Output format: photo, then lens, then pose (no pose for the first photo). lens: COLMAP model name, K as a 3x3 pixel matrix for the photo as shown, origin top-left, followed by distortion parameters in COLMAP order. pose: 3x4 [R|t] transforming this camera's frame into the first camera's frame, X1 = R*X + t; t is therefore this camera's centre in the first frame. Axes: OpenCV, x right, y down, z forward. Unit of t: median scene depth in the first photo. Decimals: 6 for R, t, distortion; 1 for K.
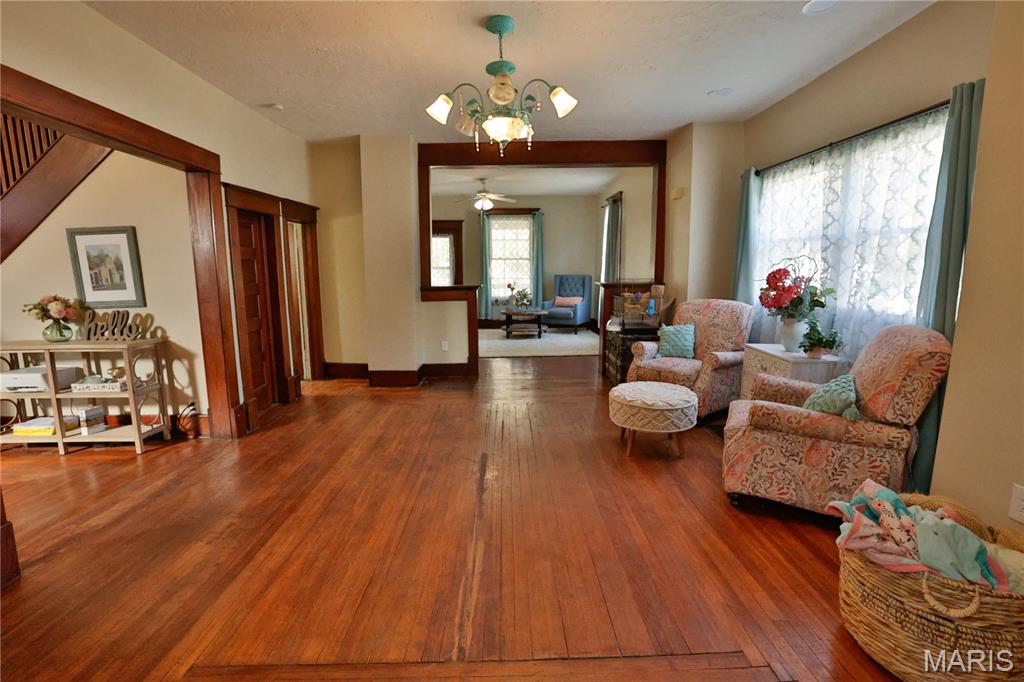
lens RADIAL K [[465.1, 0, 511.8], [0, 465.1, 340.8], [0, 0, 1]] dist [-0.026450, 0.002927]
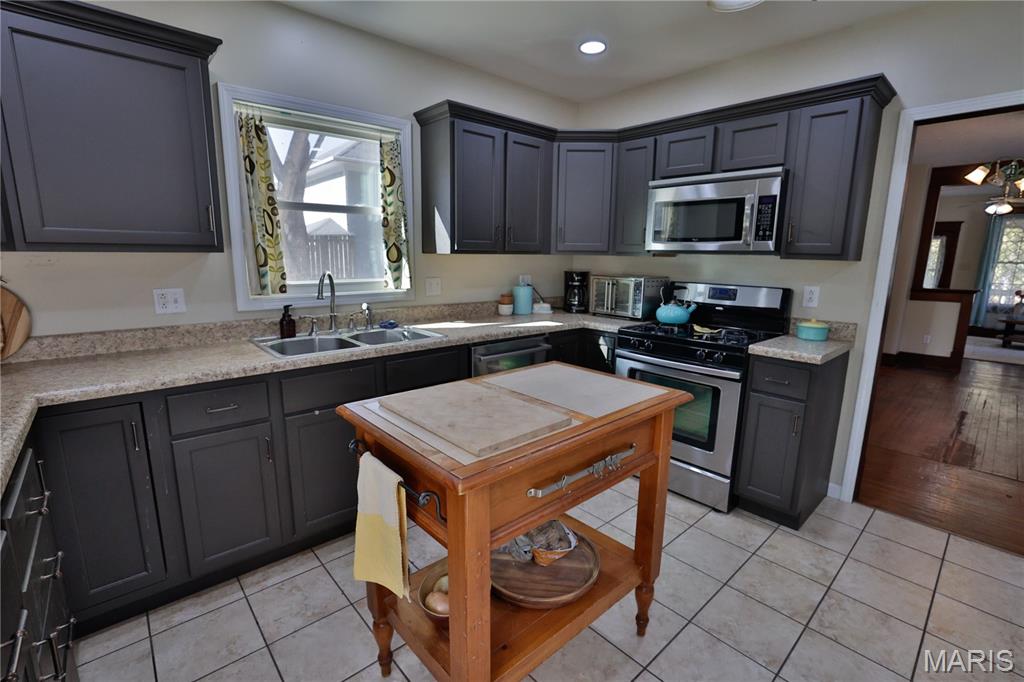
lens RADIAL K [[465.1, 0, 502.6], [0, 465.1, 342.6], [0, 0, 1]] dist [-0.026450, 0.002927]
pose [[0.654657, 0.151139, -0.740662, 0.003793], [-0.133555, 0.987520, 0.083466, 0.049723], [0.744034, 0.044277, 0.666673, -0.418226]]
